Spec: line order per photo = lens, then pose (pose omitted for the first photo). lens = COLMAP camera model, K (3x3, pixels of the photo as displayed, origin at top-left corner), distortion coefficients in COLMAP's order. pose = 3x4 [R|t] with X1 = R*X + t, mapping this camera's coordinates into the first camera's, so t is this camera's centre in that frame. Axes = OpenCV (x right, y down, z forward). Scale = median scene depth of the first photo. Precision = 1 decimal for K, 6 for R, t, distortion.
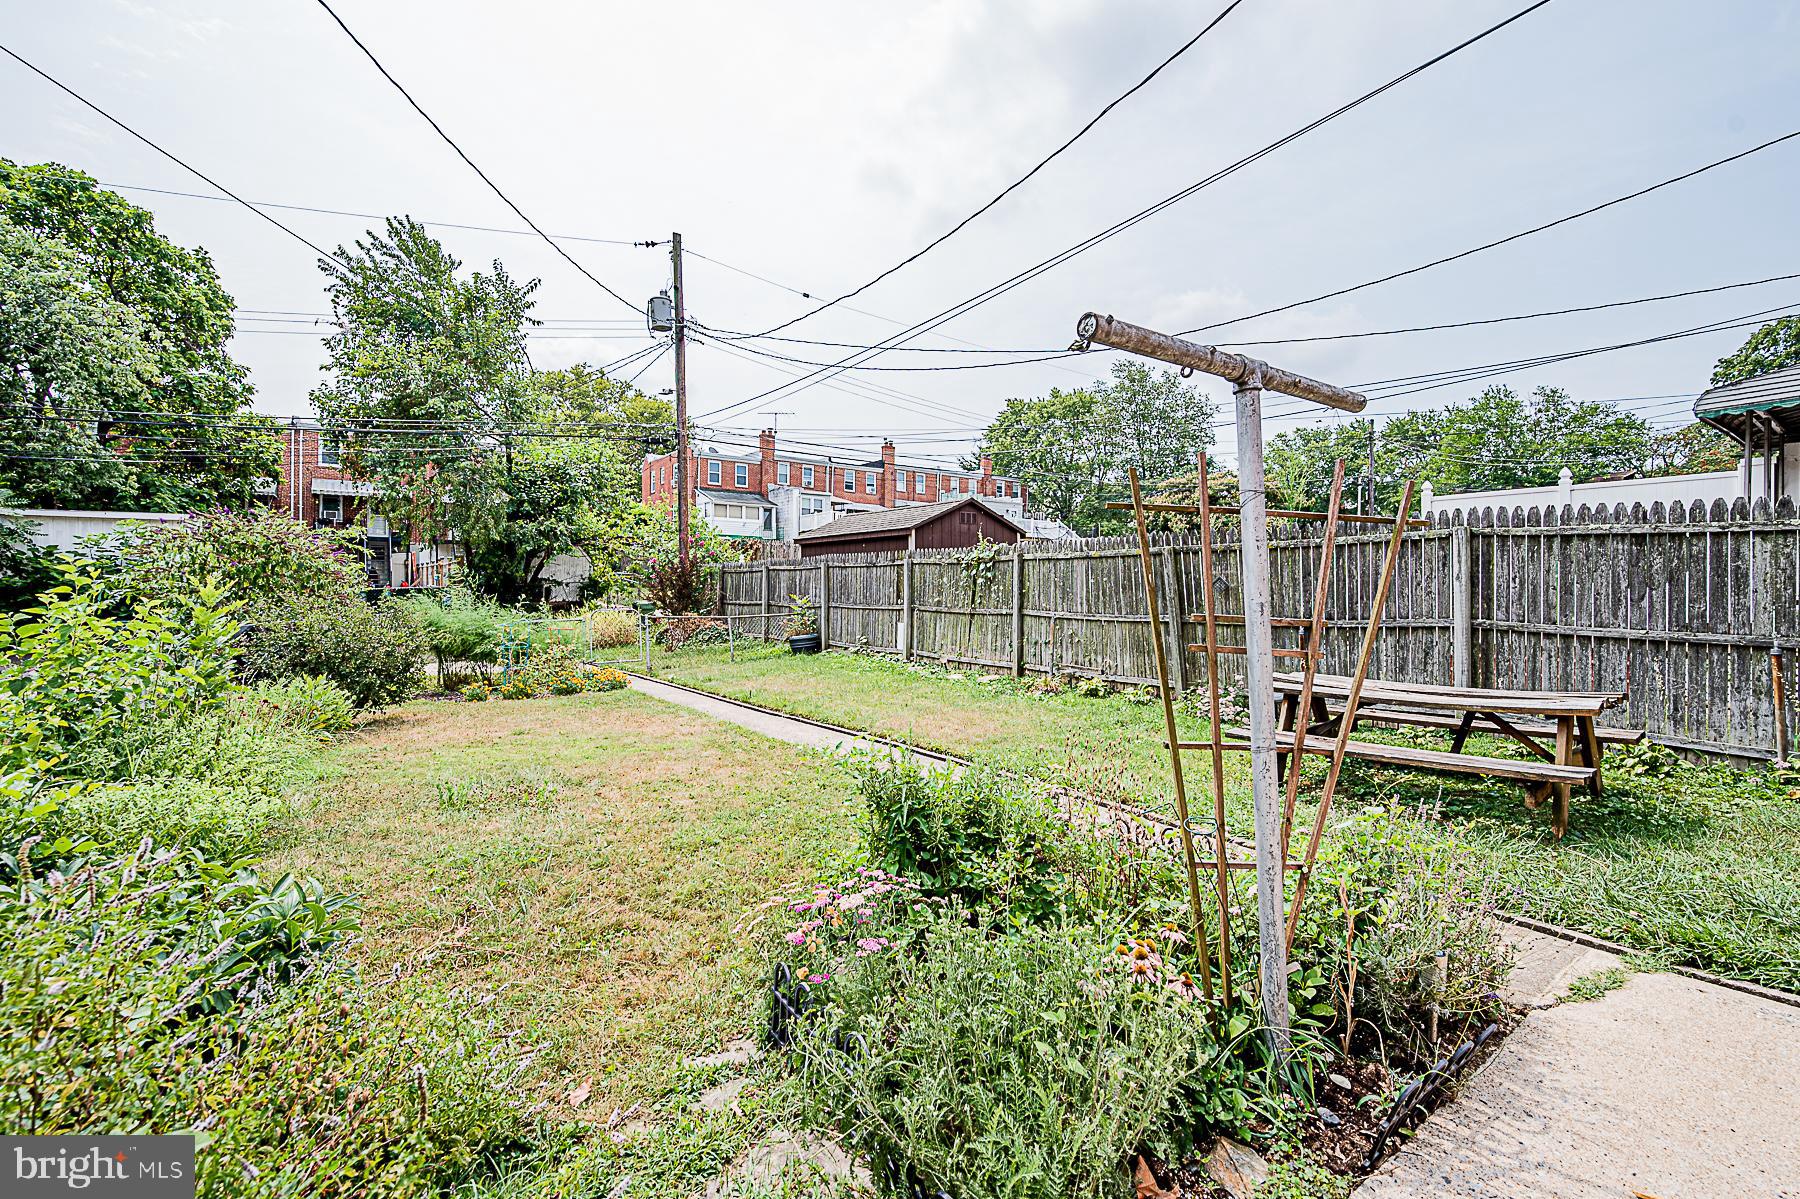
lens RADIAL K [[748.3, 0, 899.6], [0, 748.3, 594.1], [0, 0, 1]] dist [-0.003787, 0.000428]
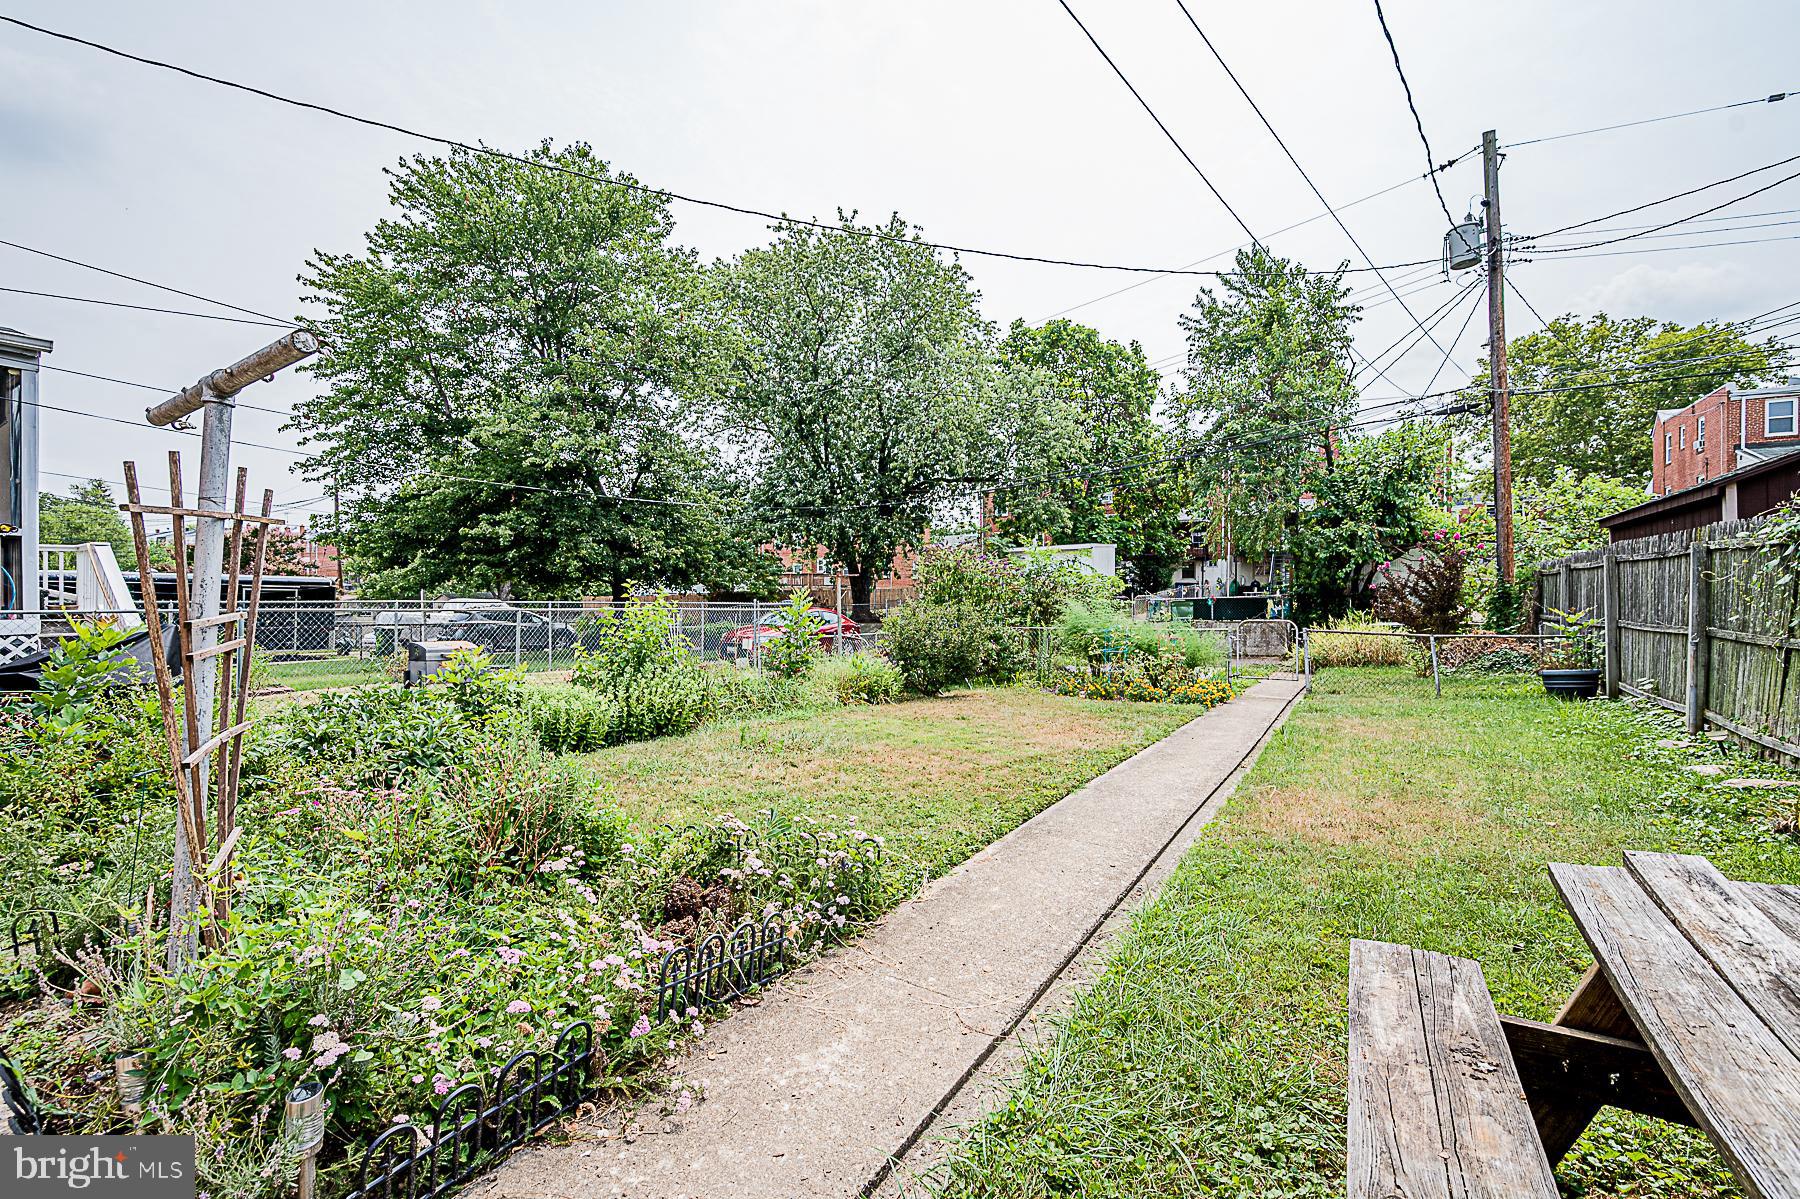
lens RADIAL K [[748.3, 0, 899.1], [0, 748.3, 596.4], [0, 0, 1]] dist [-0.003787, 0.000428]
pose [[0.379498, -0.004350, -0.925182, 0.175275], [-0.003793, 0.999973, -0.006257, -0.001144], [0.925185, 0.005884, 0.379472, 0.156601]]
